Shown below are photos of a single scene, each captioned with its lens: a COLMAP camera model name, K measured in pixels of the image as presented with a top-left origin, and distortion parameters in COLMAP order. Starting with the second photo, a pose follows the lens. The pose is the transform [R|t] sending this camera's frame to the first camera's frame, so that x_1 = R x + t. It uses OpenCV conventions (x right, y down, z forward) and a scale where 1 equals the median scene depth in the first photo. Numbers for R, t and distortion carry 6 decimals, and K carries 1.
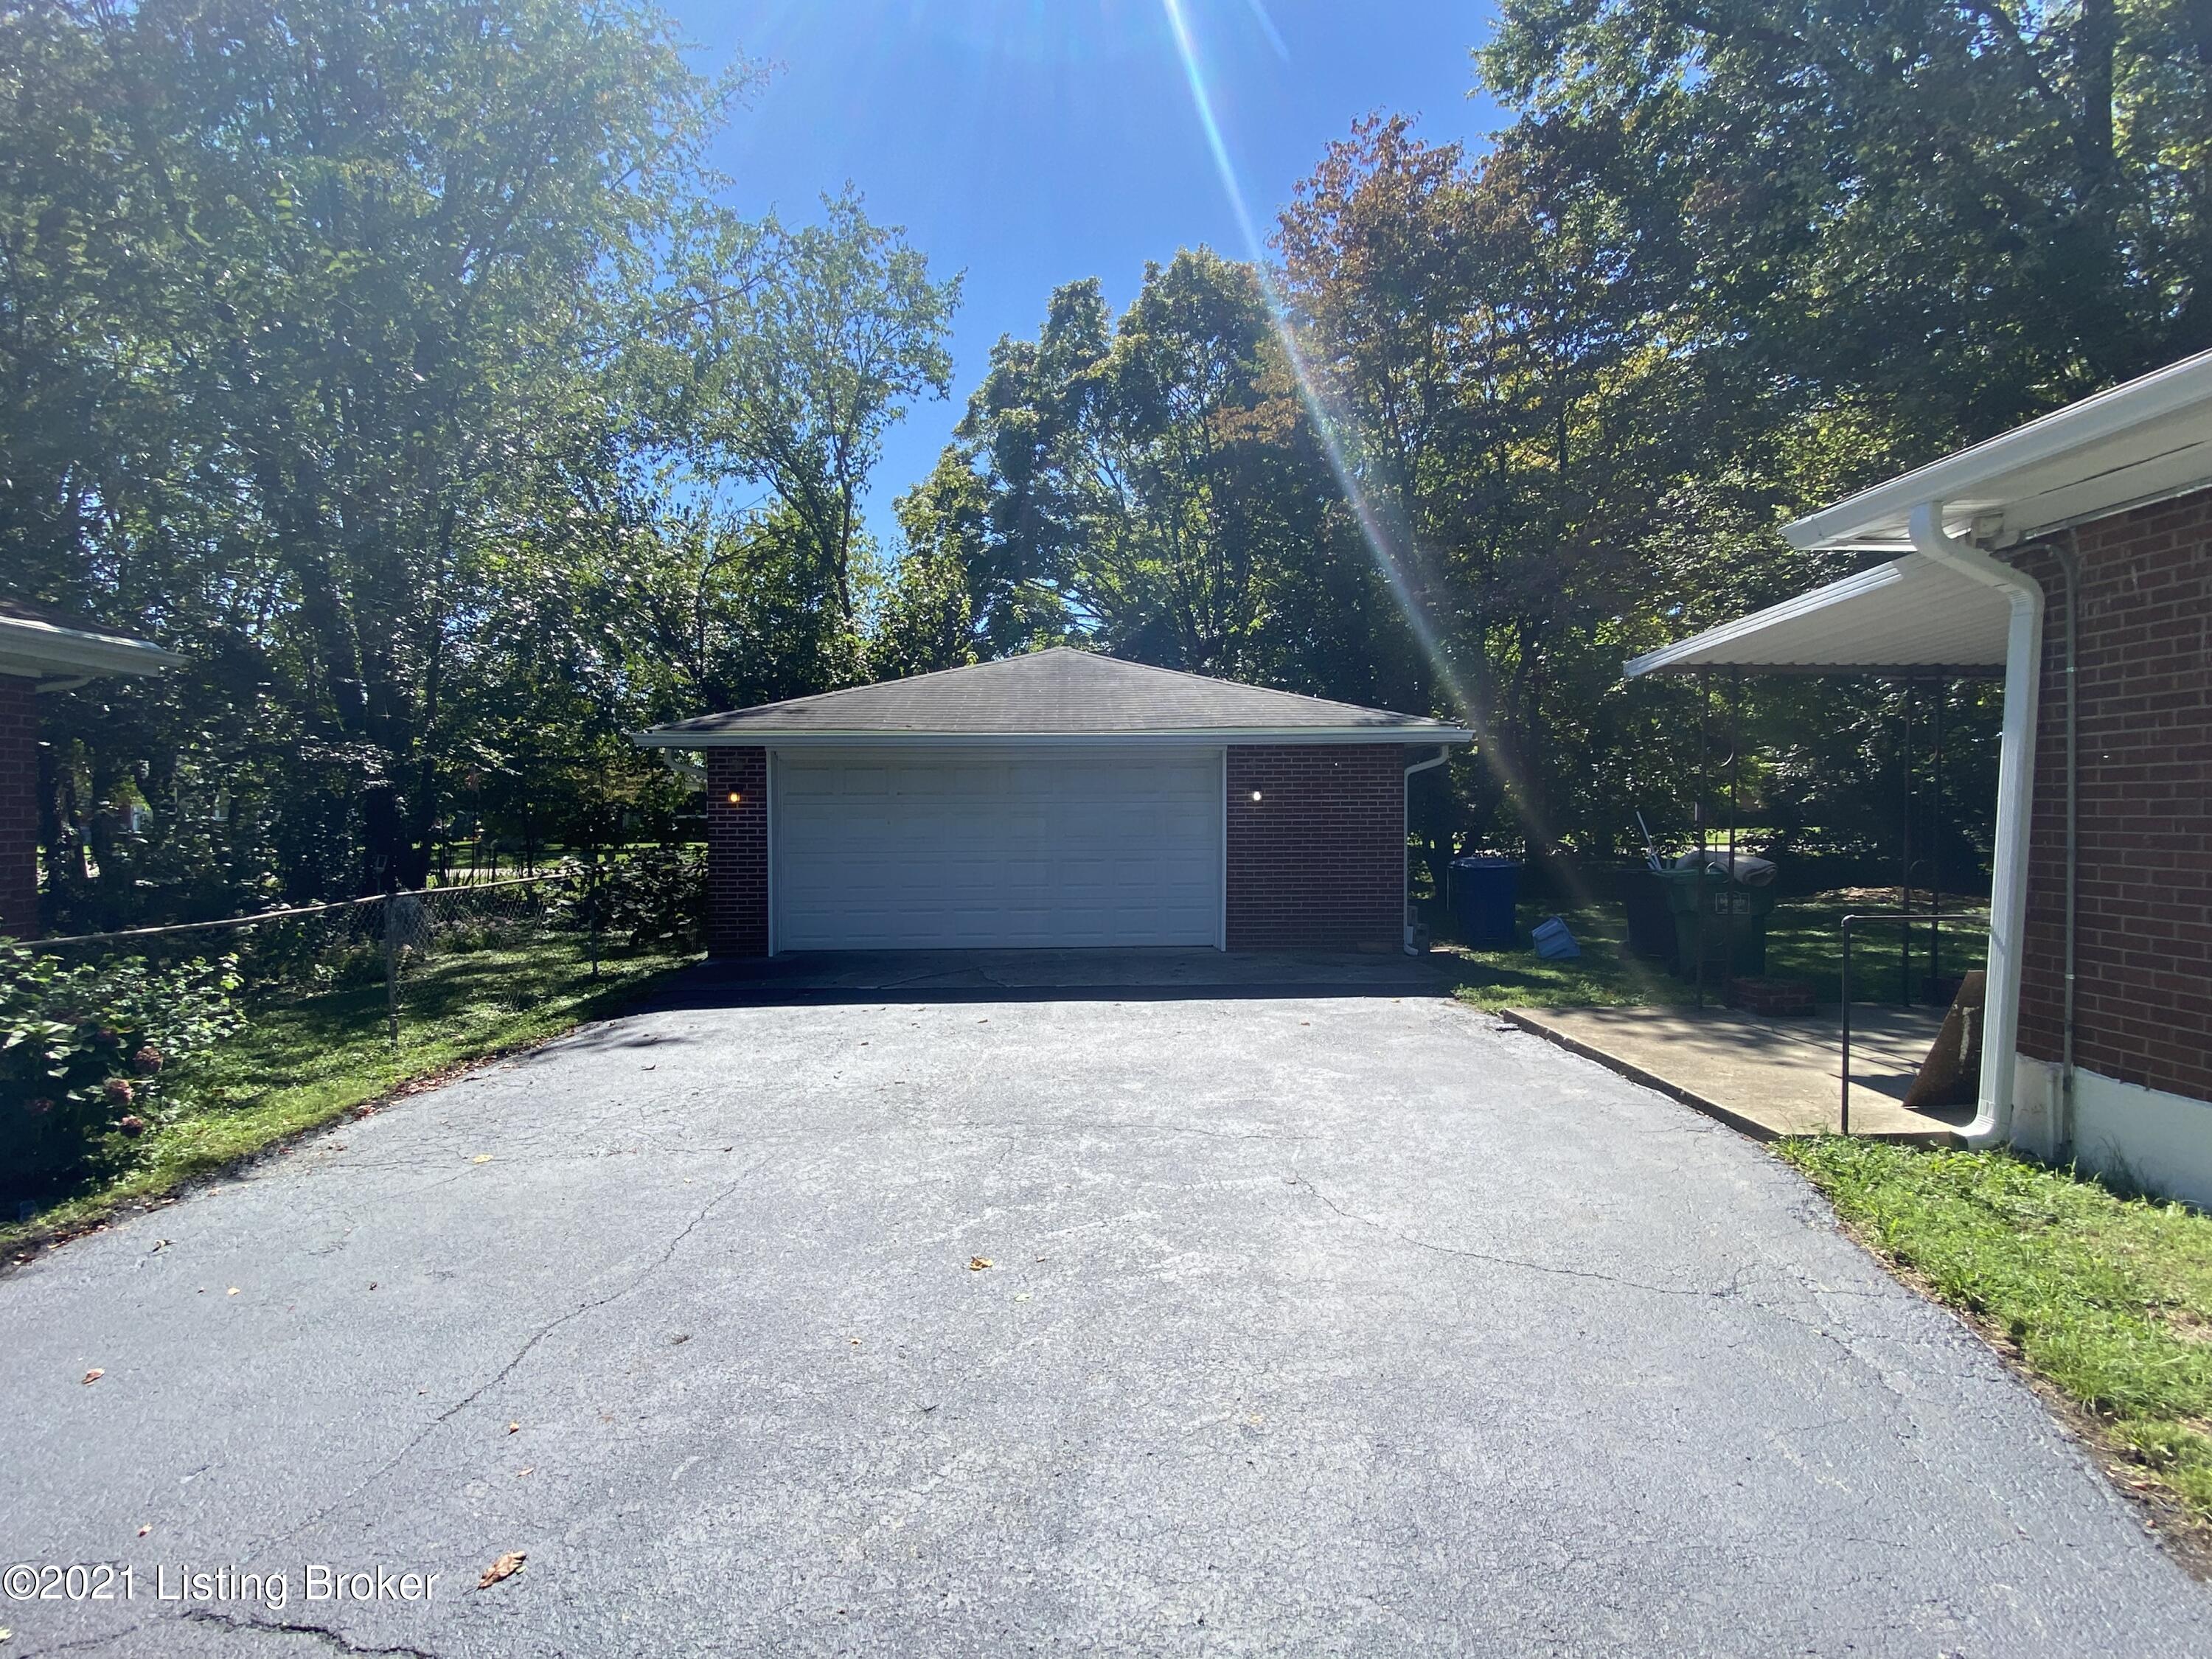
lens RADIAL K [[1052.2, 0, 1106.0], [0, 1052.2, 829.5], [0, 0, 1]] dist [0.010611, -0.017960]
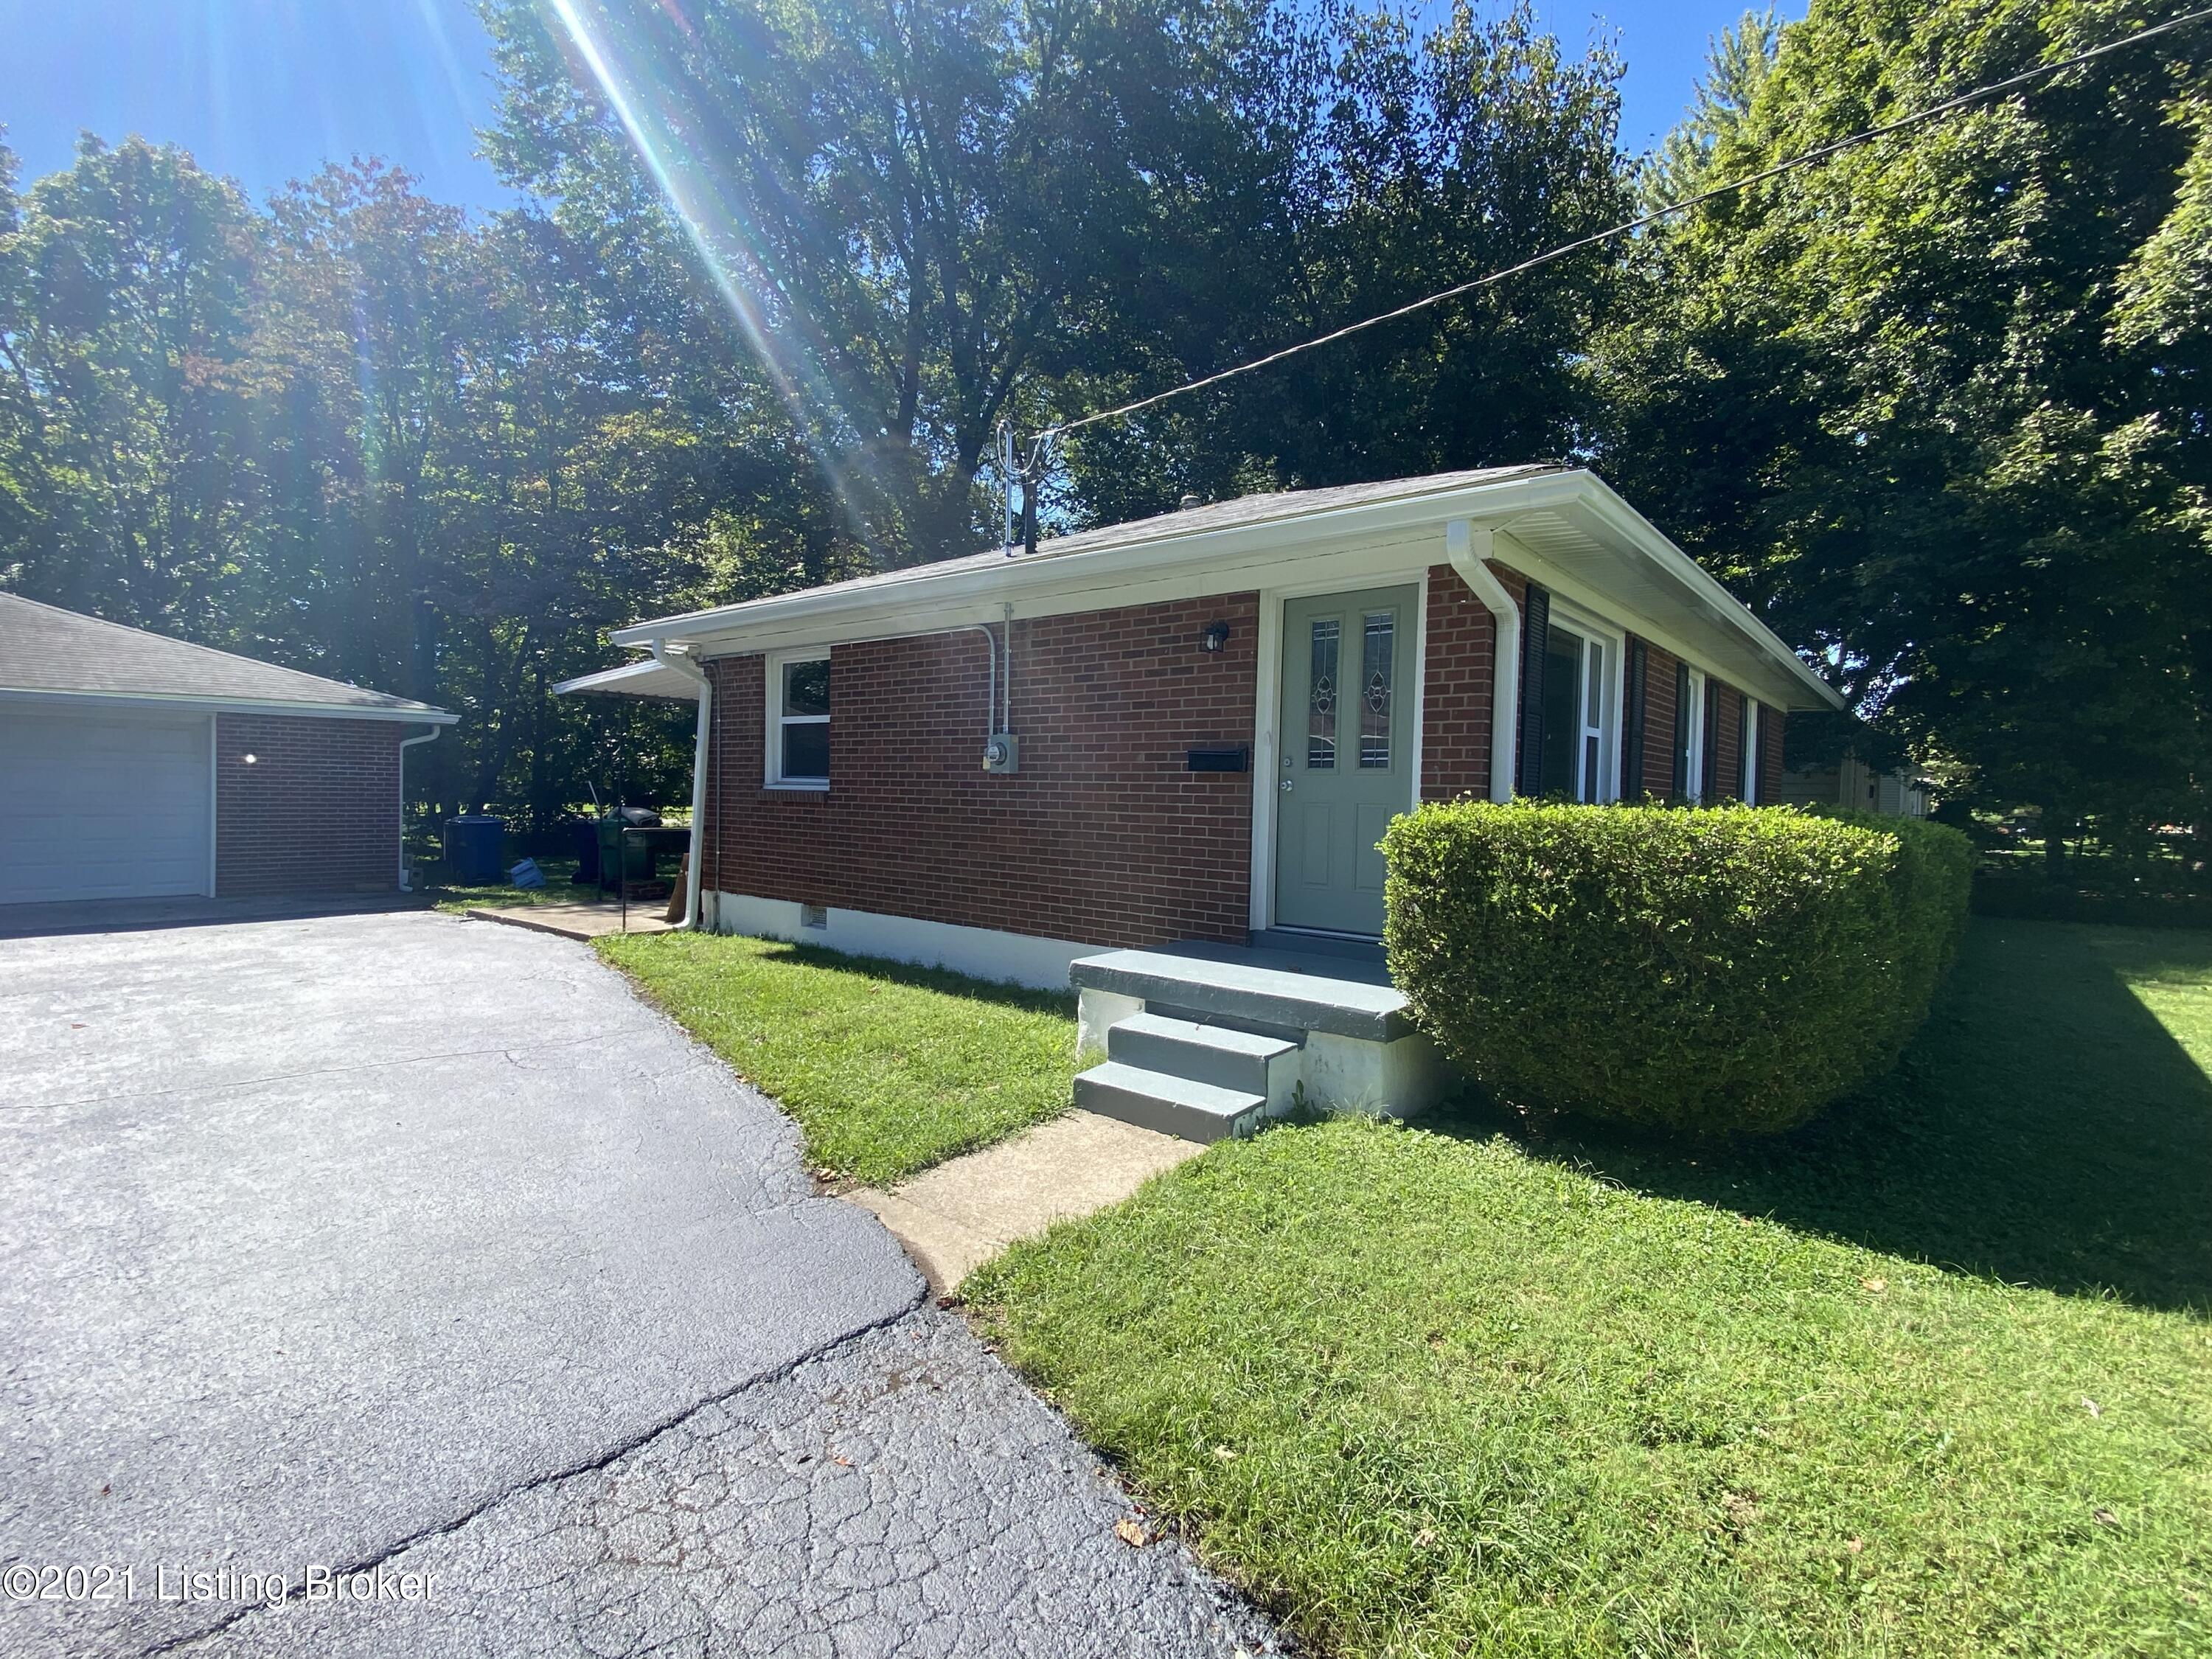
lens RADIAL K [[1052.2, 0, 1106.0], [0, 1052.2, 829.5], [0, 0, 1]] dist [0.010611, -0.017960]
pose [[0.662131, -0.004998, 0.749371, -0.101795], [-0.011379, 0.999795, 0.016722, 0.016360], [-0.749302, -0.019599, 0.661939, -0.479249]]
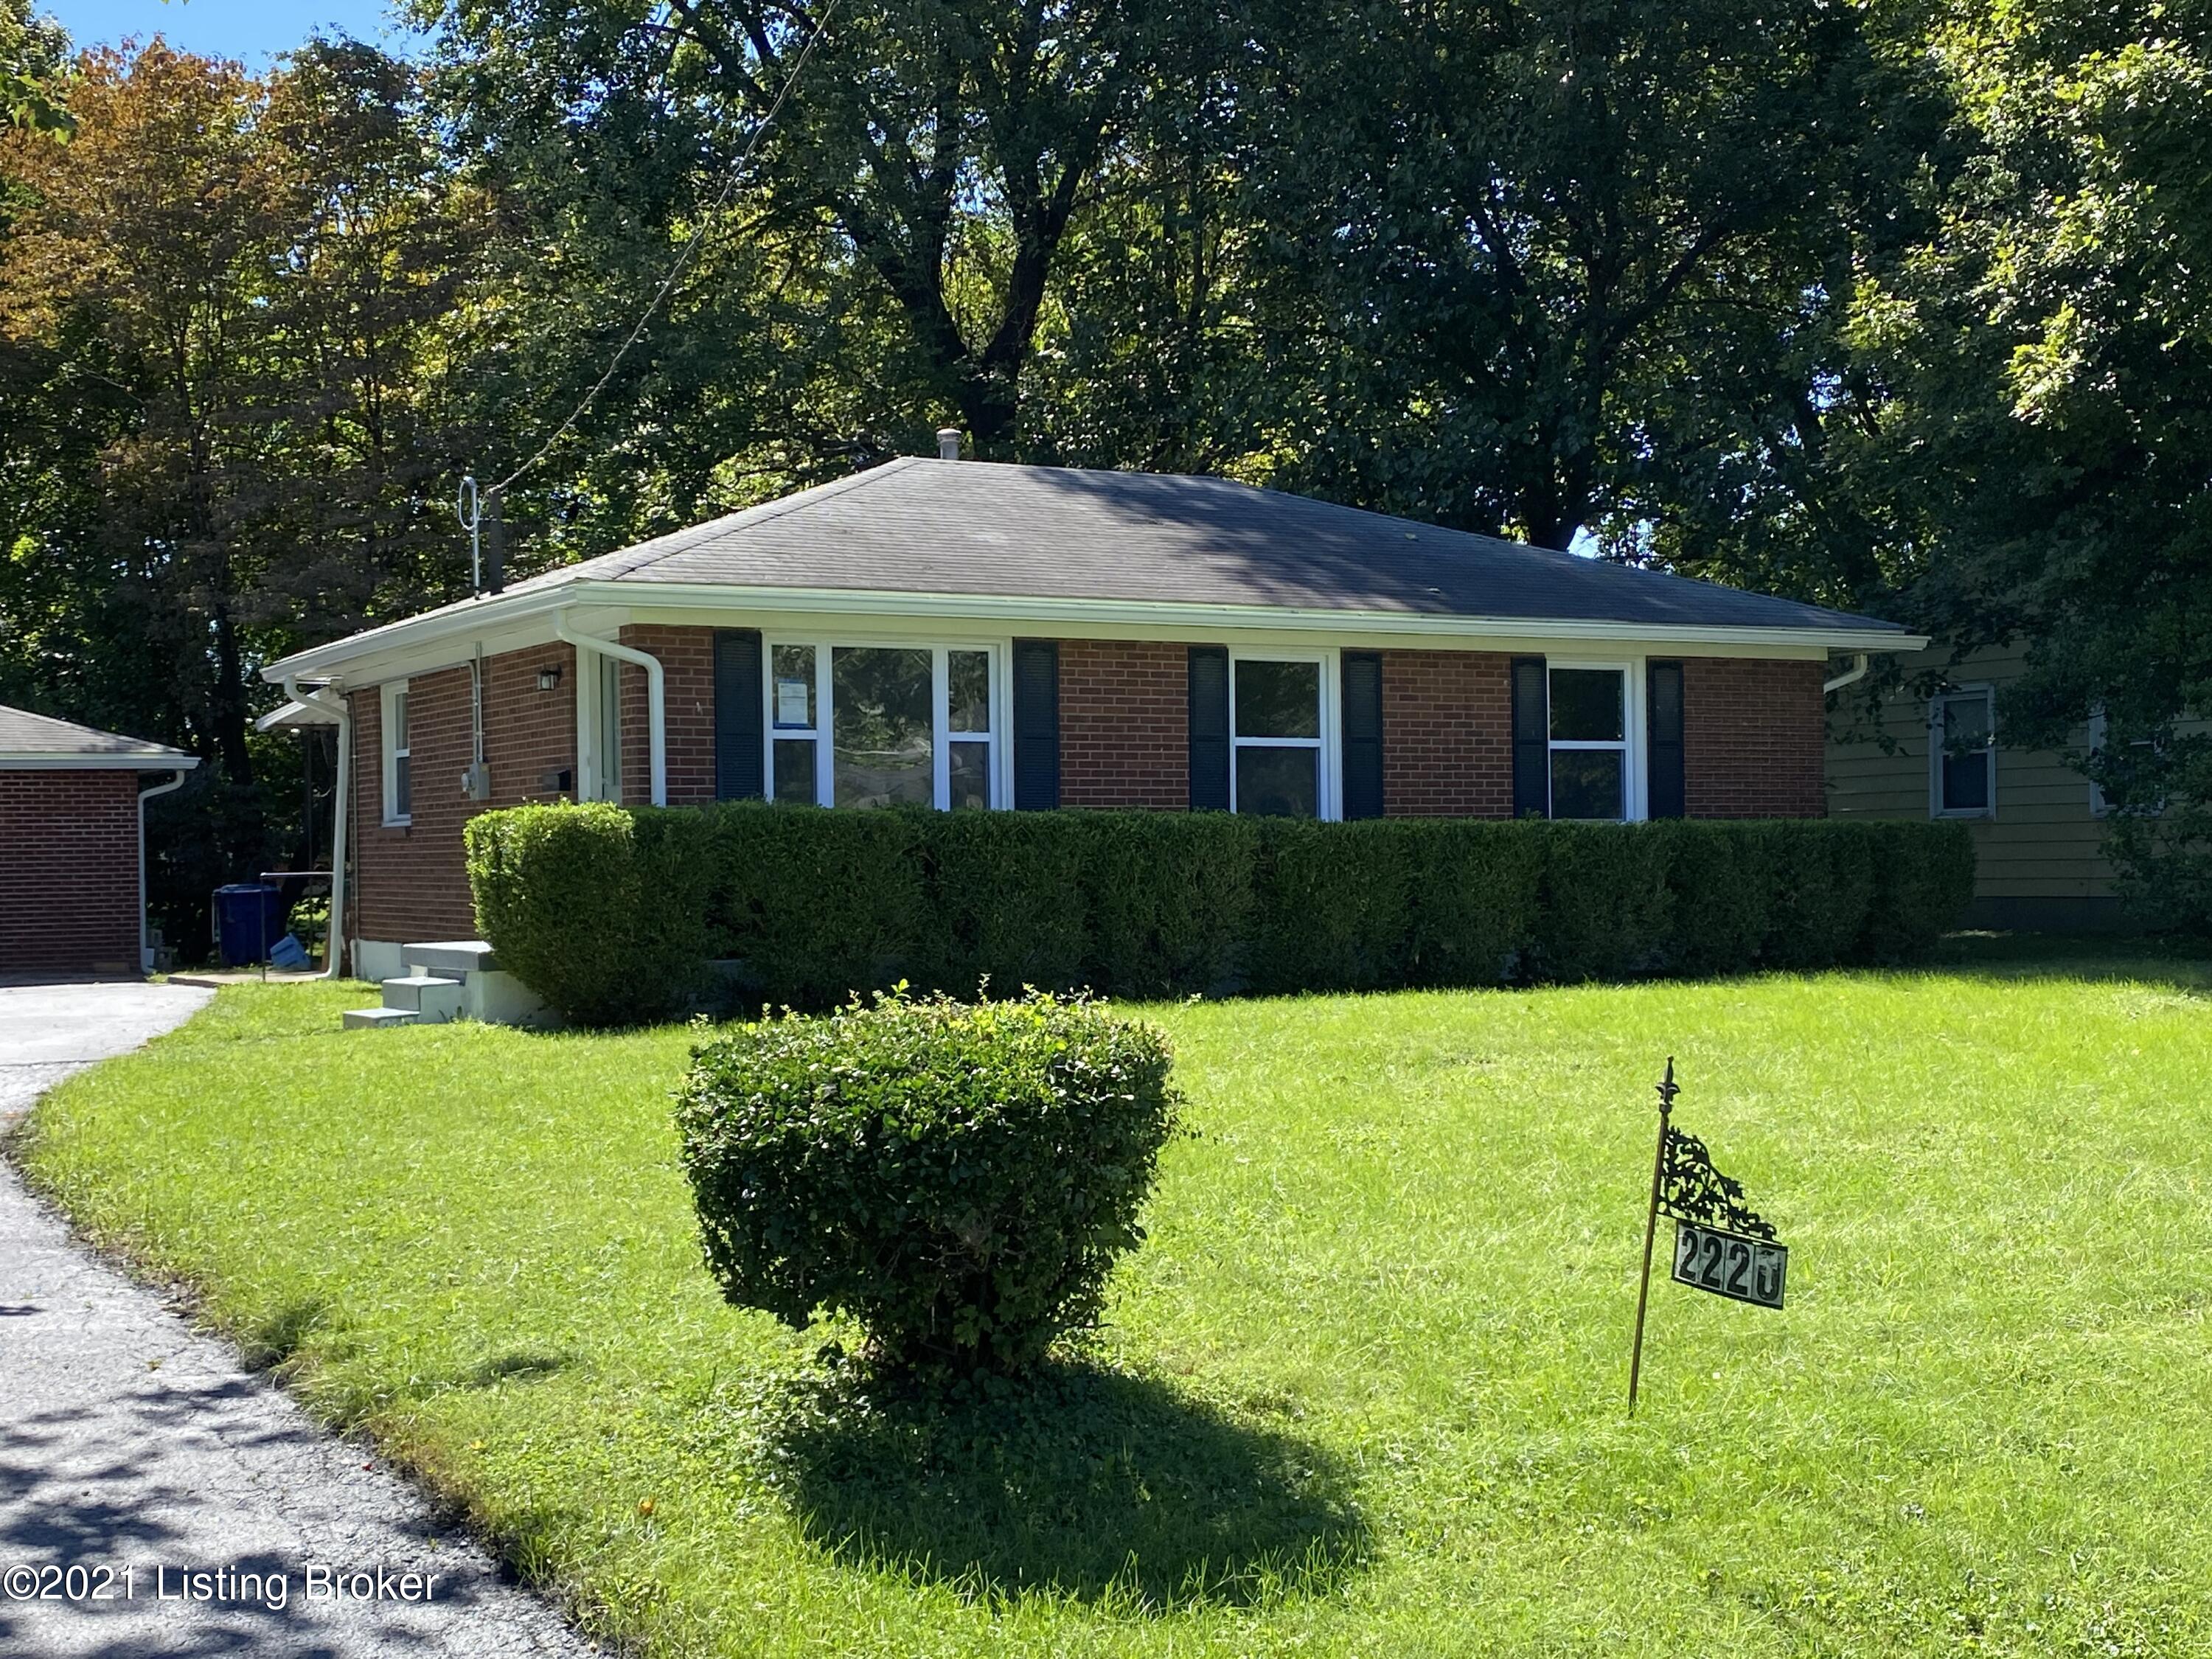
lens RADIAL K [[2823.4, 0, 1106.0], [0, 2823.4, 829.5], [0, 0, 1]] dist [-0.016377, -0.023636]
pose [[0.886241, -0.010391, 0.463108, -0.164552], [0.025138, 0.999354, -0.025682, 0.078812], [-0.462542, 0.034402, 0.885930, -2.038591]]
